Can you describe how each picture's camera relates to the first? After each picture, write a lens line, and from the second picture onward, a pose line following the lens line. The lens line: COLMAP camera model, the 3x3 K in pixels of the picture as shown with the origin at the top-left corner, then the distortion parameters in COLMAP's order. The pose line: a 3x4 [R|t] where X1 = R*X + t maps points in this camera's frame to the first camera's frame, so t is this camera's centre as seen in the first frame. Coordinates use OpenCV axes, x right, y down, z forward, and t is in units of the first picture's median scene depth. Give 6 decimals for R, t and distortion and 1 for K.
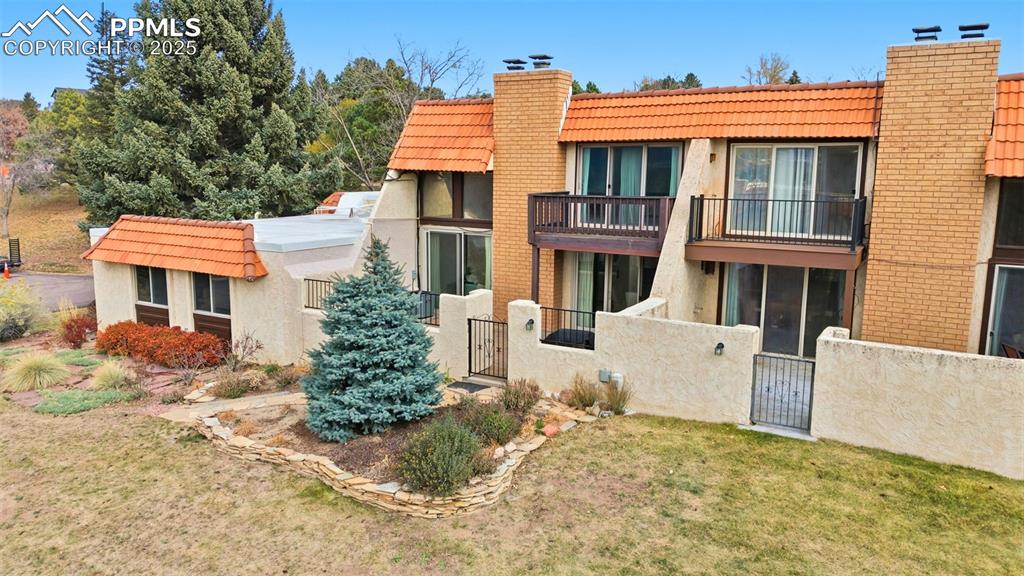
lens RADIAL K [[754.2, 0, 511.8], [0, 754.2, 286.8], [0, 0, 1]] dist [0.067838, -0.054579]
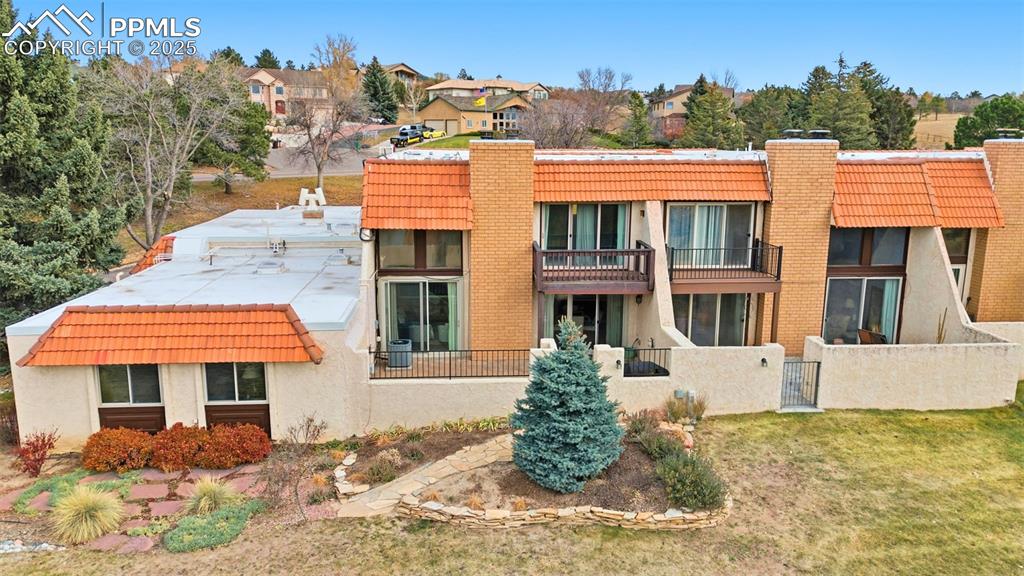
lens RADIAL K [[754.2, 0, 516.3], [0, 754.2, 286.1], [0, 0, 1]] dist [0.067838, -0.054579]
pose [[0.826205, -0.115289, 0.551448, -0.785185], [0.091799, 0.993305, 0.070129, -0.181699], [-0.555841, -0.007319, 0.831256, 0.036201]]
